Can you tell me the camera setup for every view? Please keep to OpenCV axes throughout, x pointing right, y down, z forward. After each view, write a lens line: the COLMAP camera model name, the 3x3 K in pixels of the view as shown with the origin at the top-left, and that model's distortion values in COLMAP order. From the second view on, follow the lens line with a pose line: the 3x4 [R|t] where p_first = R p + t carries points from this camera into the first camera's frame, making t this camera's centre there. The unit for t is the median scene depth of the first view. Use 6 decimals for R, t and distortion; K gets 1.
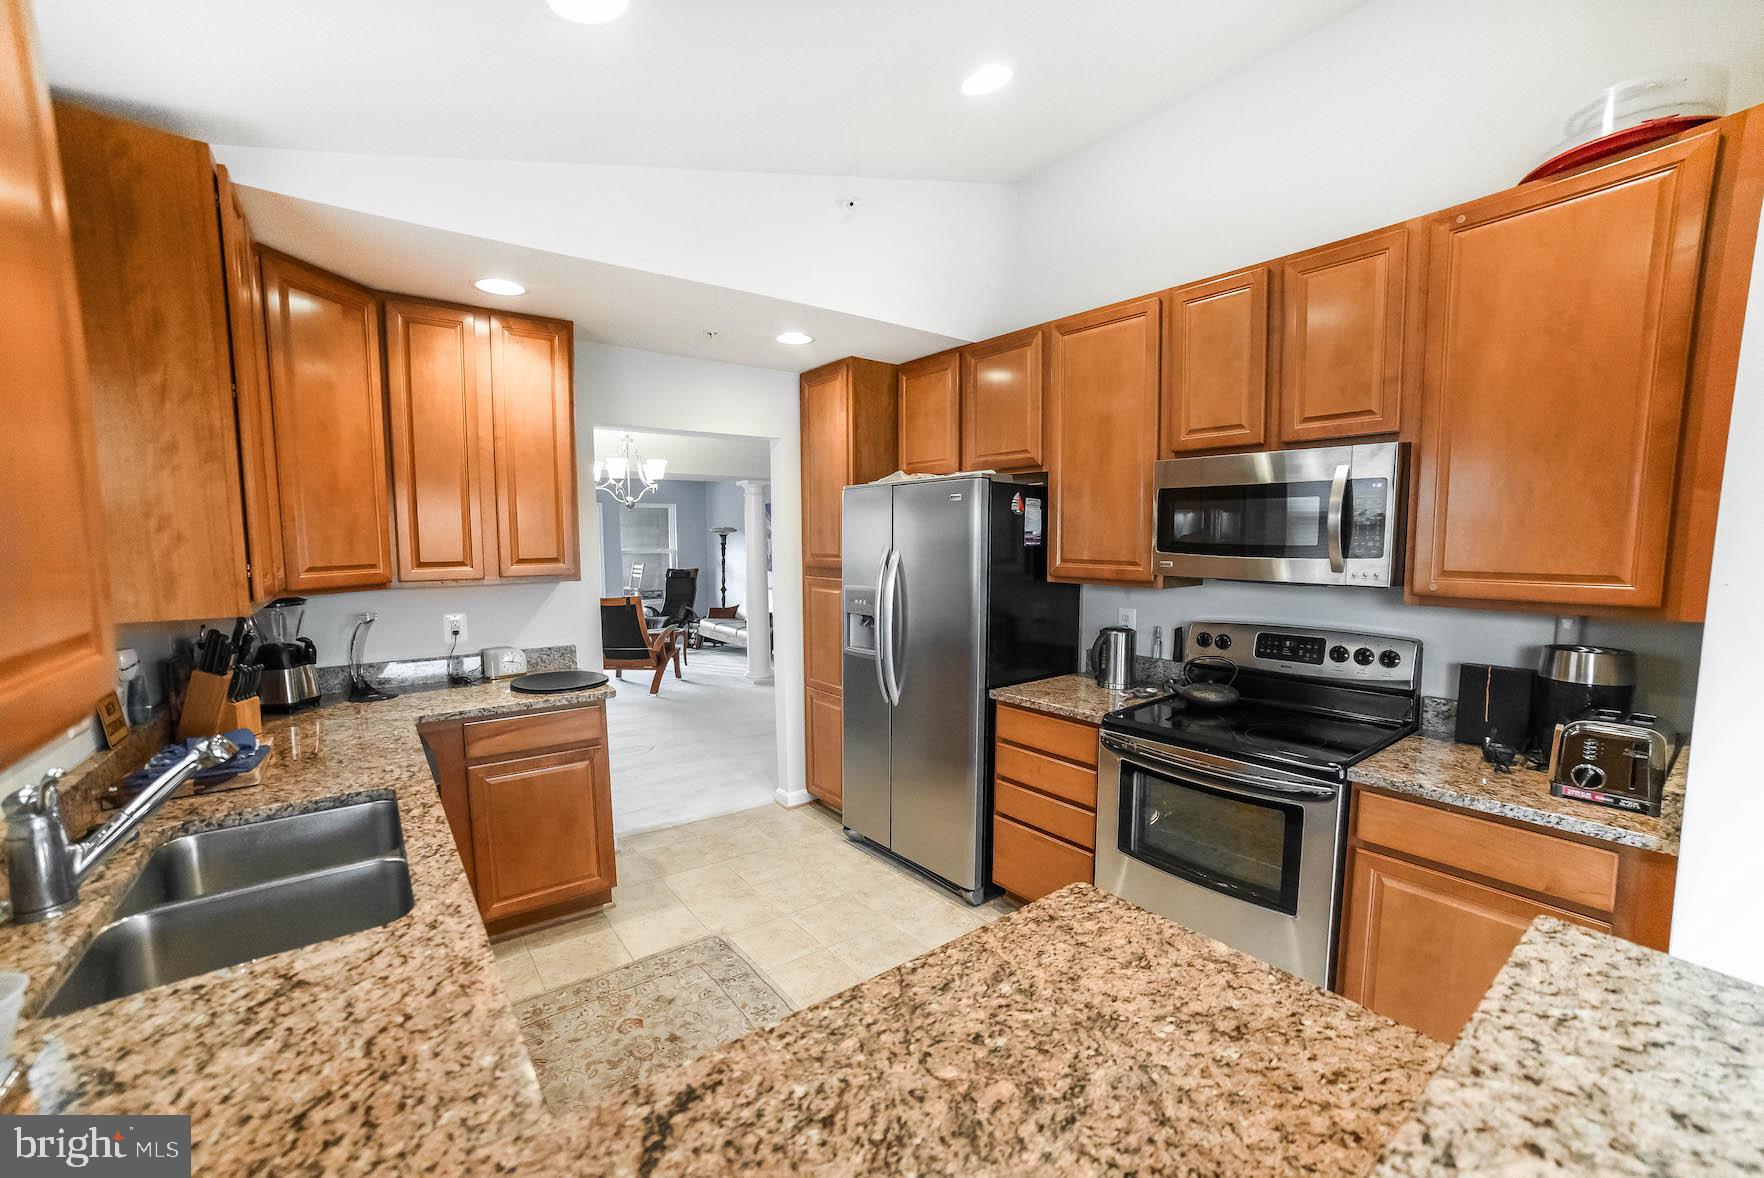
lens RADIAL K [[718.7, 0, 884.0], [0, 718.7, 606.5], [0, 0, 1]] dist [-0.086627, 0.036686]
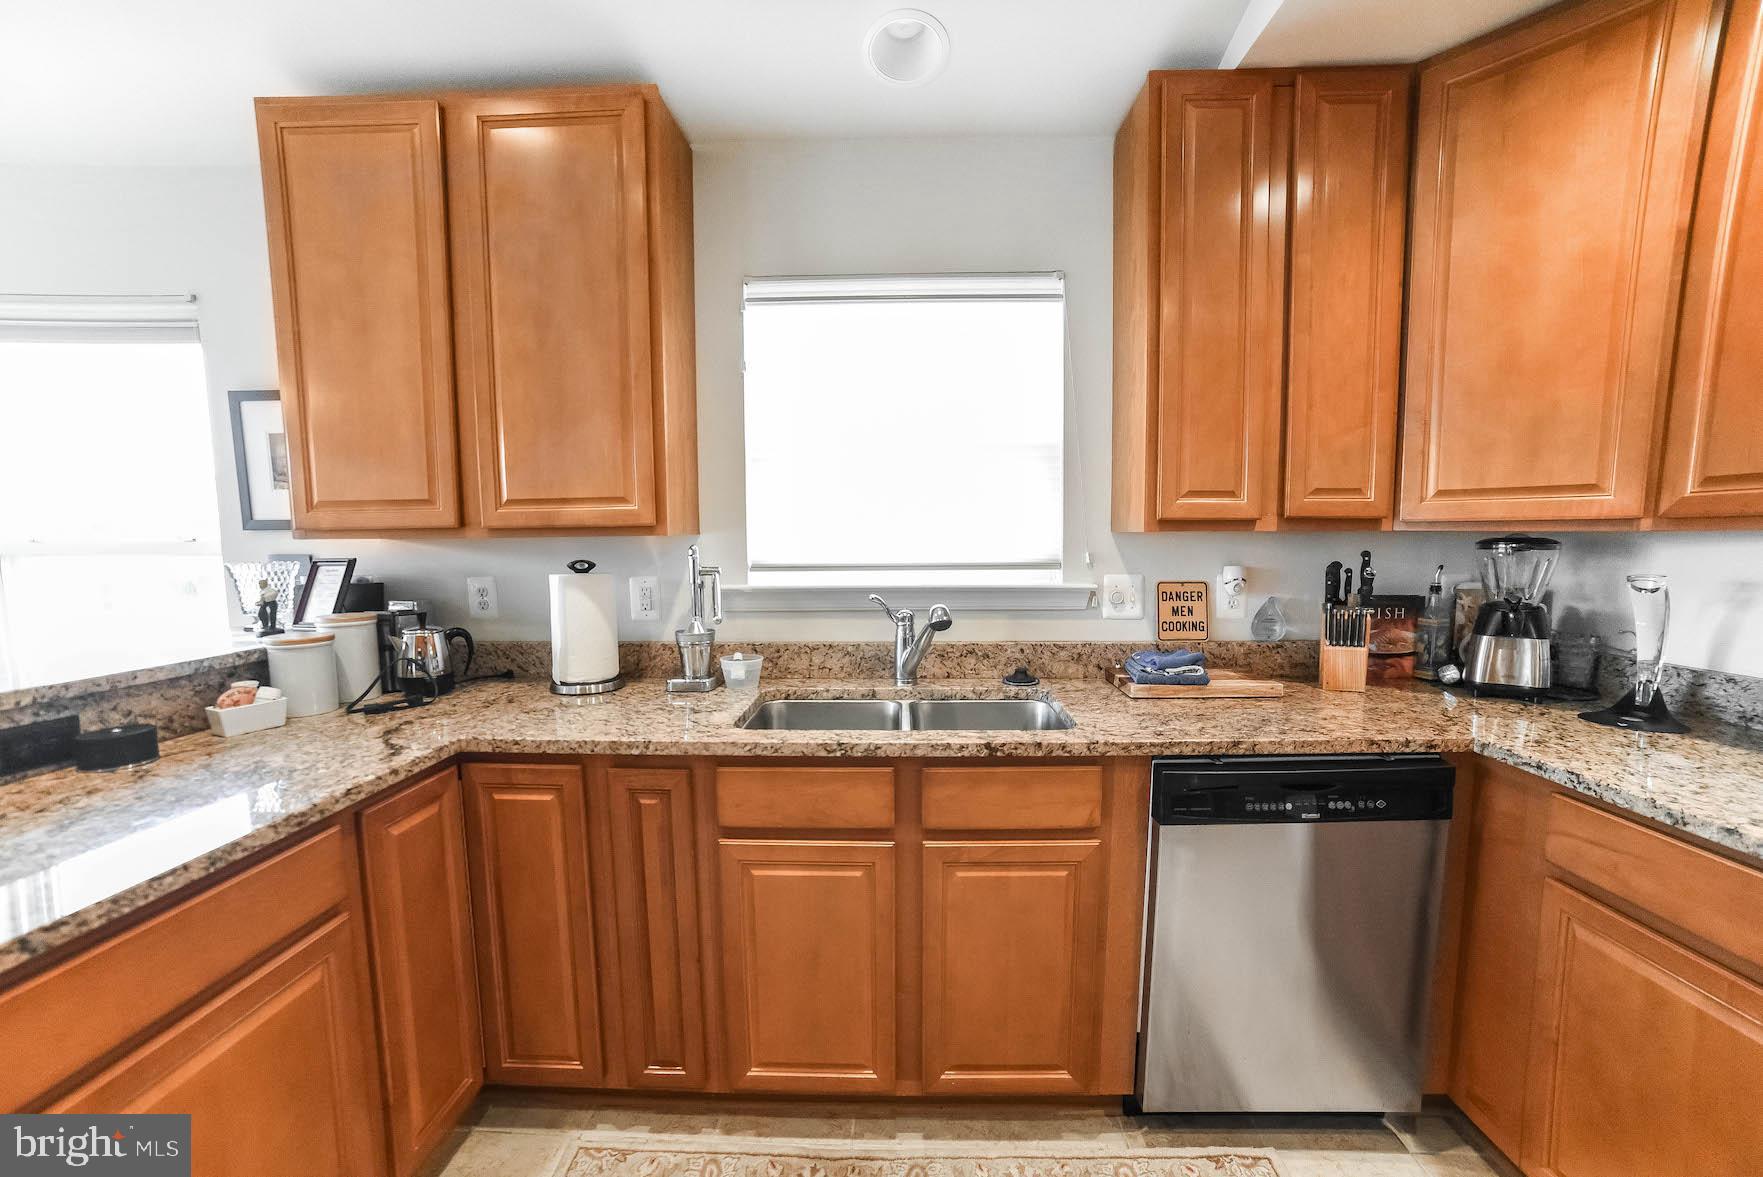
lens RADIAL K [[718.3, 0, 883.5], [0, 718.3, 606.0], [0, 0, 1]] dist [-0.086627, 0.036686]
pose [[-0.632053, 0.086168, -0.770120, 0.146580], [-0.066426, 0.984116, 0.164628, -0.029267], [0.772073, 0.155210, -0.616290, 1.674008]]
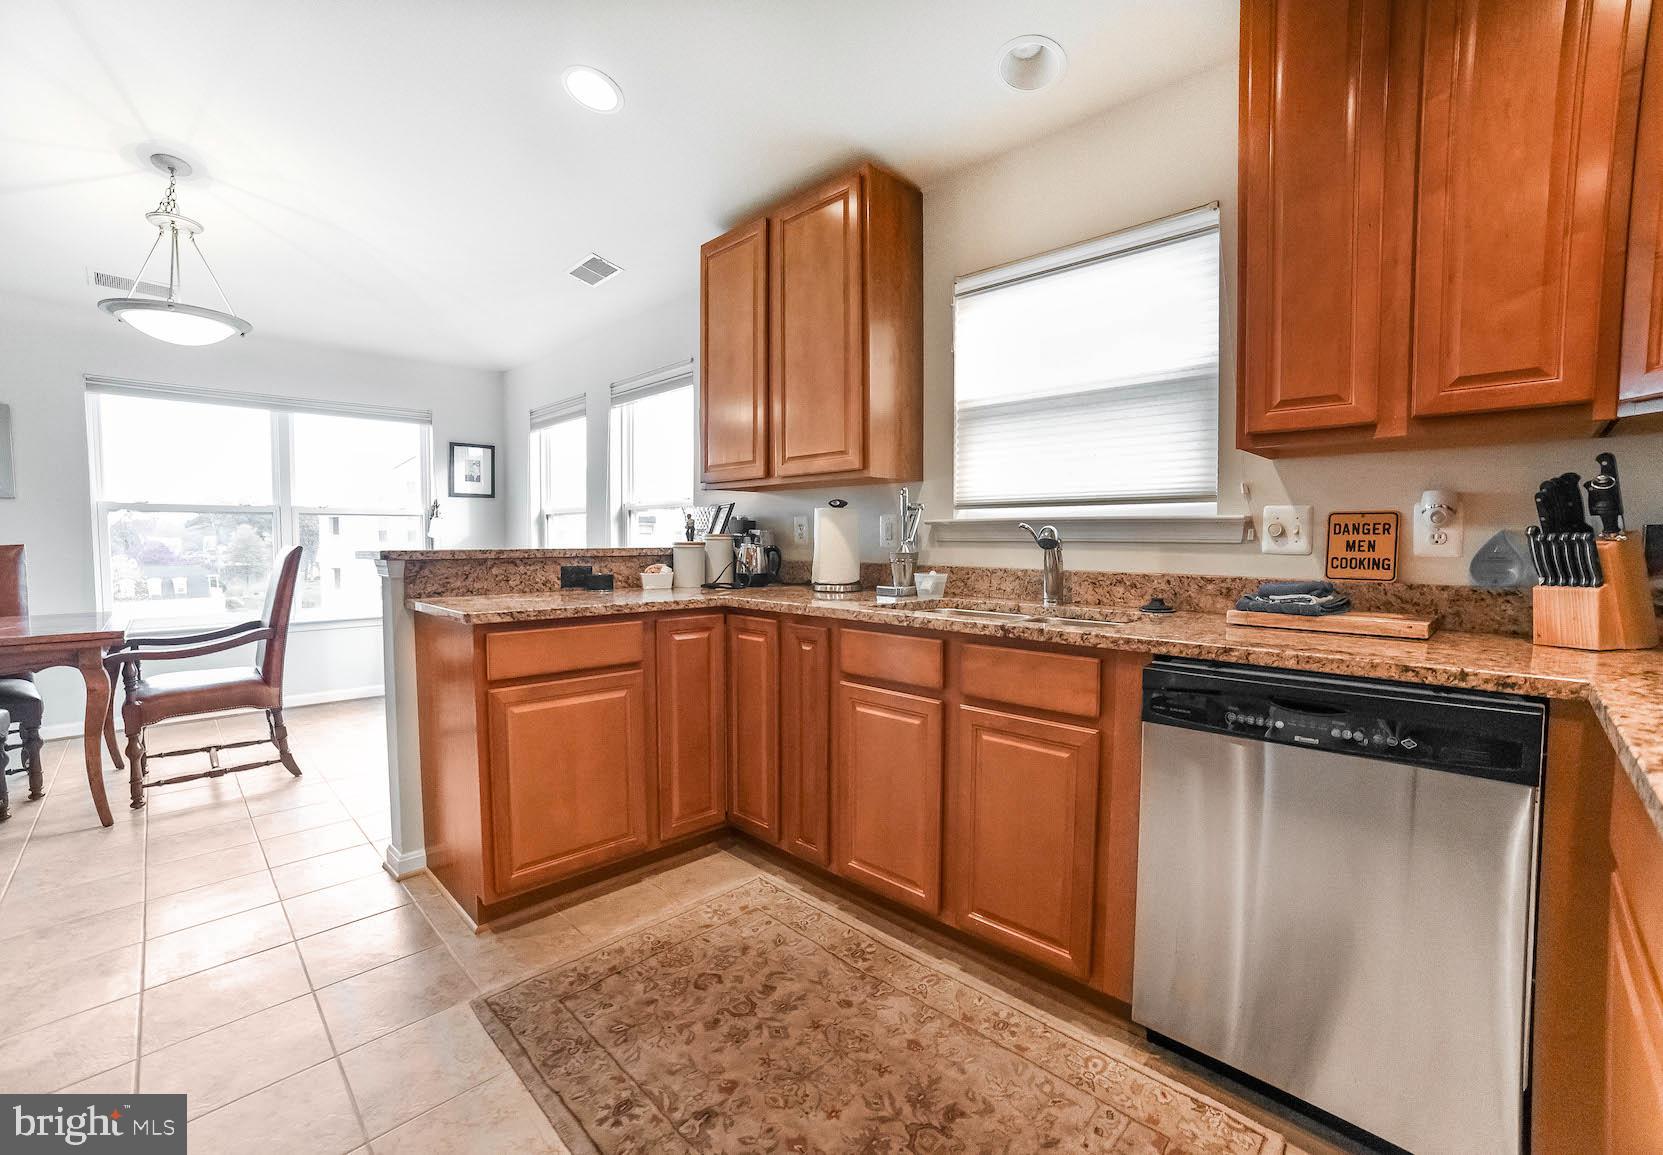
lens RADIAL K [[713.7, 0, 835.9], [0, 713.7, 575.4], [0, 0, 1]] dist [-0.086983, 0.035187]
pose [[-0.991089, 0.008241, -0.132947, -0.292632], [-0.011757, 0.988776, 0.148944, 0.064536], [0.132682, 0.149180, -0.979868, 2.350617]]
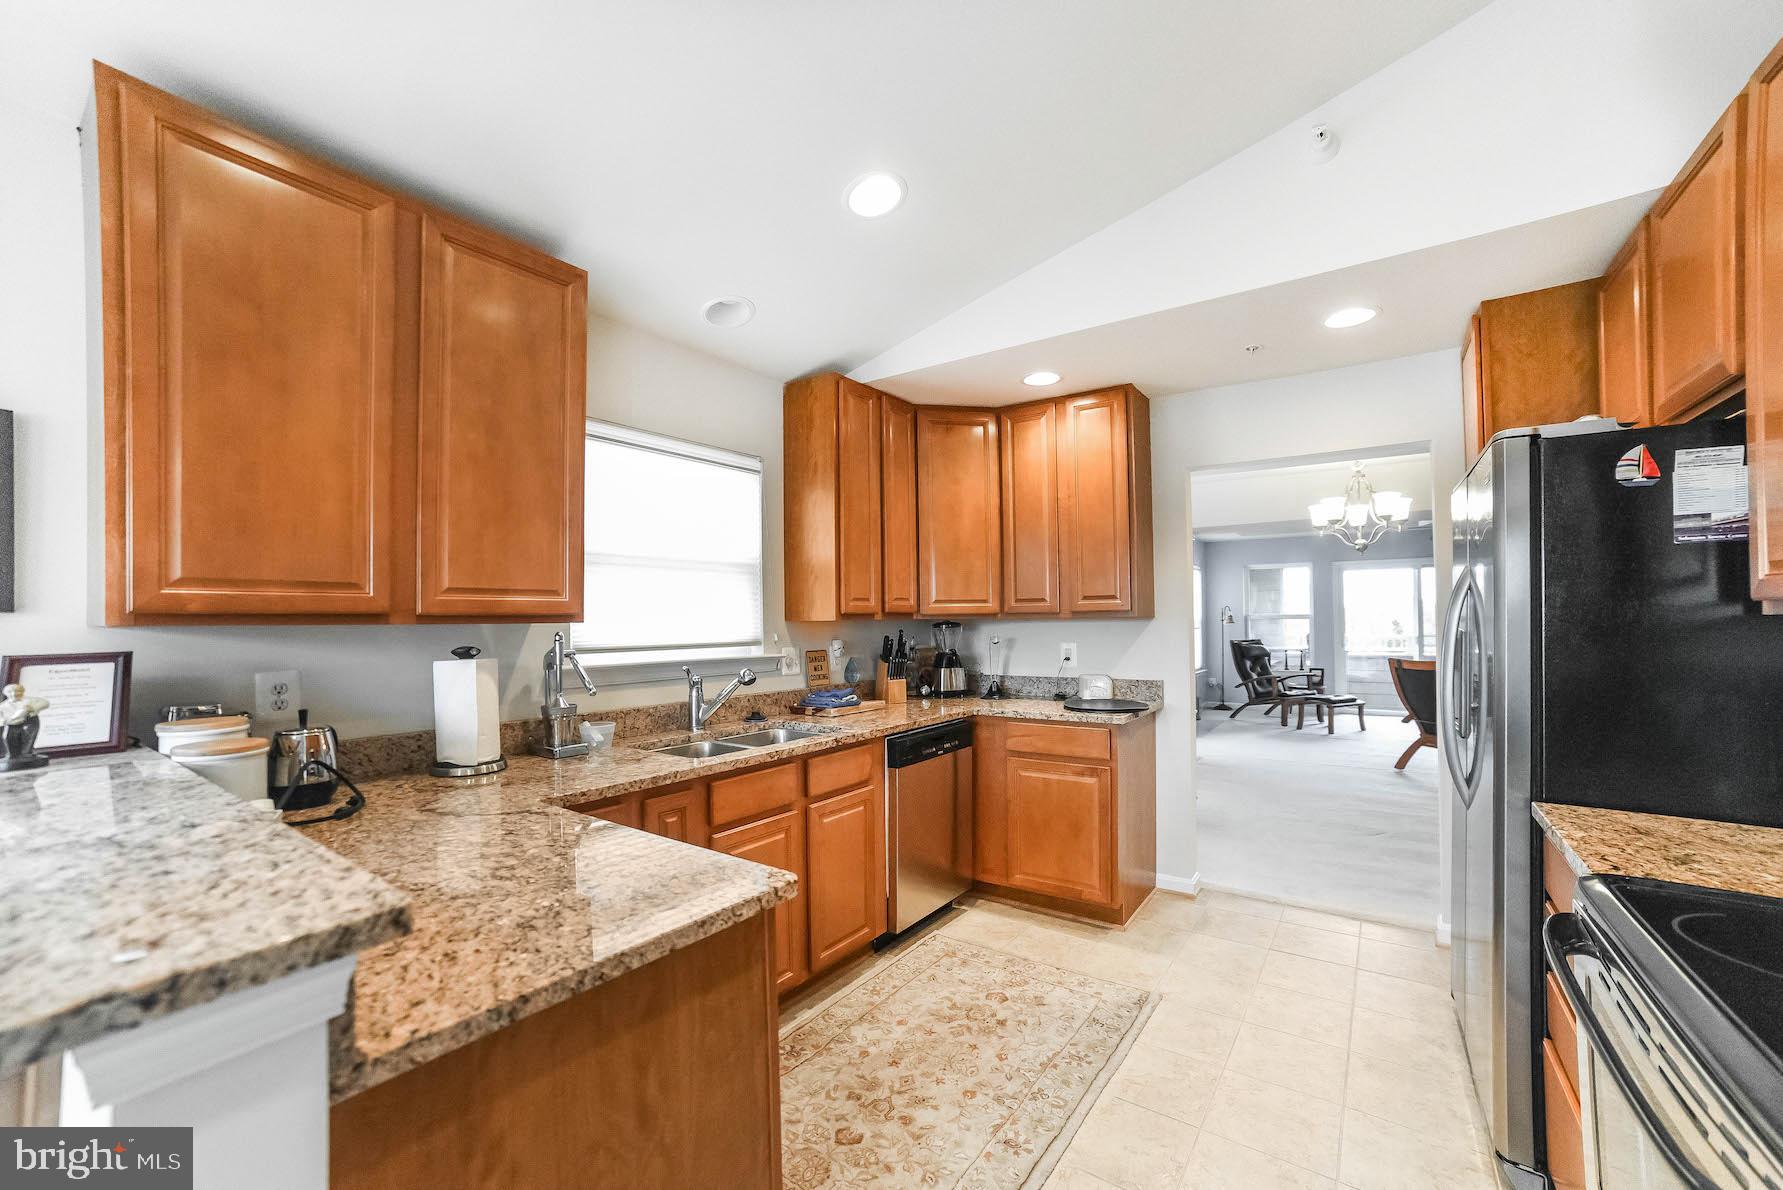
lens RADIAL K [[716.1, 0, 895.3], [0, 716.1, 613.7], [0, 0, 1]] dist [-0.087419, 0.038289]
pose [[0.295286, -0.009592, -0.955361, 1.094193], [-0.083822, 0.995834, -0.035906, 0.062958], [0.951725, 0.090683, 0.293252, 0.737407]]
